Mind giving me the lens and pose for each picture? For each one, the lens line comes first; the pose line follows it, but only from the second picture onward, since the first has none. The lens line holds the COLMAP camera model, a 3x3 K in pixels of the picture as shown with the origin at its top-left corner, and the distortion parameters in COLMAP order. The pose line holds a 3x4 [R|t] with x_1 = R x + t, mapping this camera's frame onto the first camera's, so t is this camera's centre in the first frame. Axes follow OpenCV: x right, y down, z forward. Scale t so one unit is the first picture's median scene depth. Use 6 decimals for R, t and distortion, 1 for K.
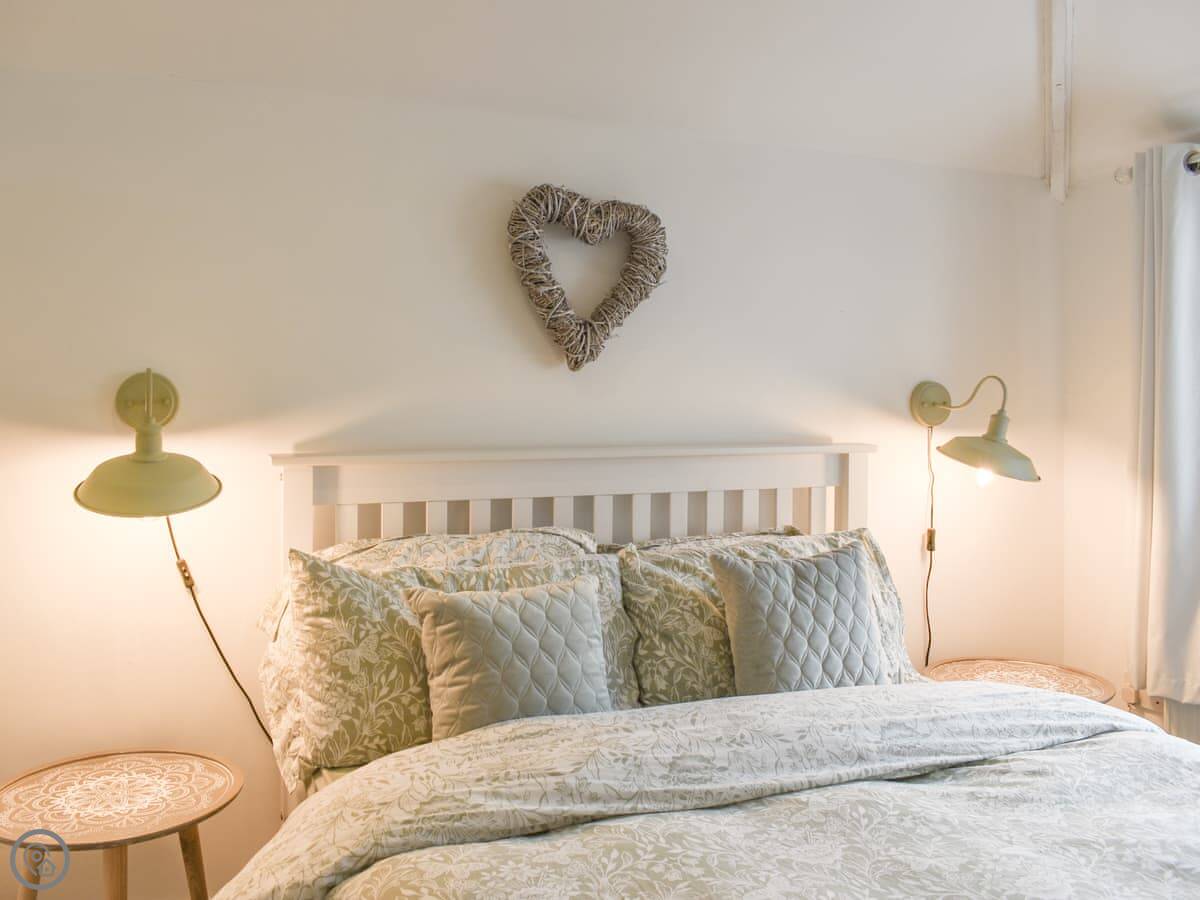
lens RADIAL K [[1006.4, 0, 597.8], [0, 1006.4, 376.8], [0, 0, 1]] dist [-0.032937, -0.005816]
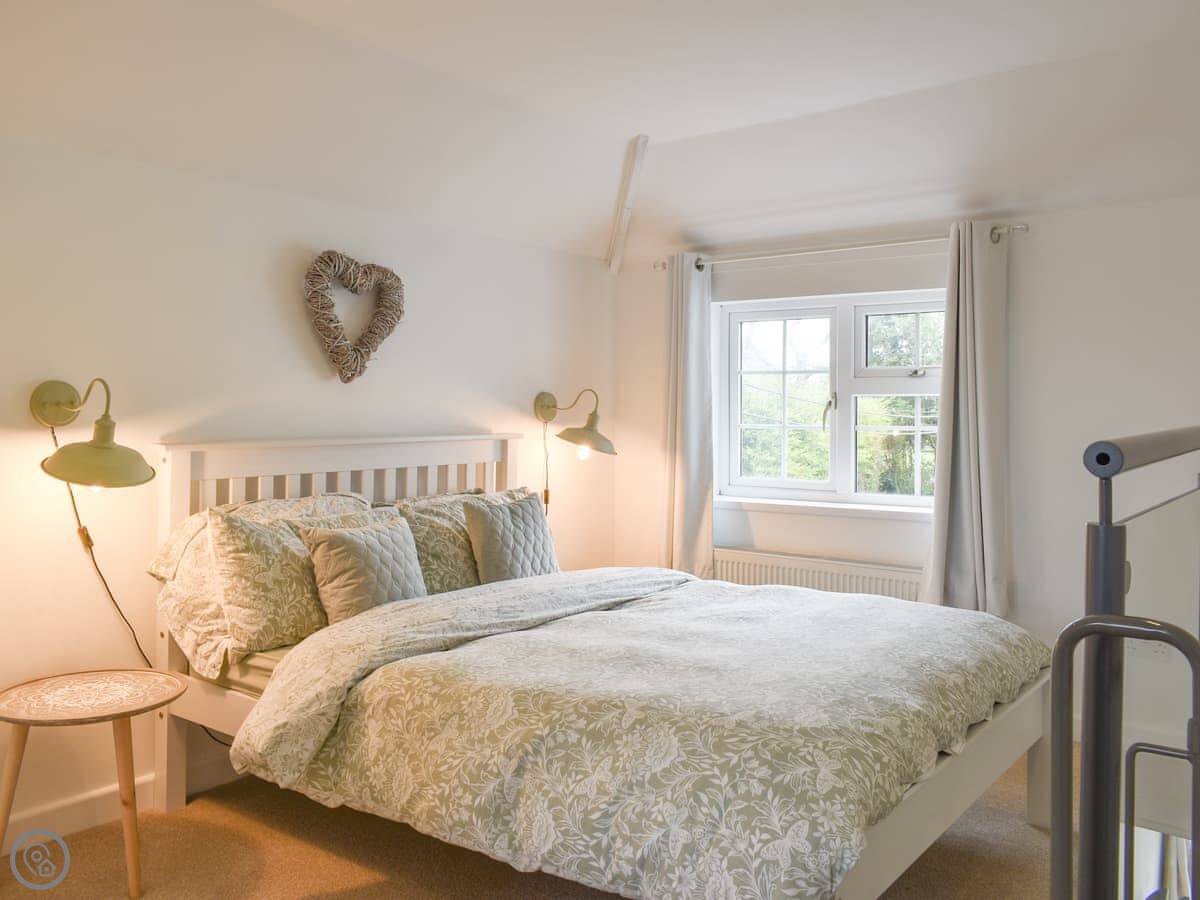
lens RADIAL K [[1006.4, 0, 597.8], [0, 1006.4, 376.8], [0, 0, 1]] dist [-0.032937, -0.005816]
pose [[0.852671, 0.016265, 0.522195, -0.574568], [-0.013841, 0.999868, -0.008544, -0.009338], [-0.522265, 0.000058, 0.852783, -0.487857]]
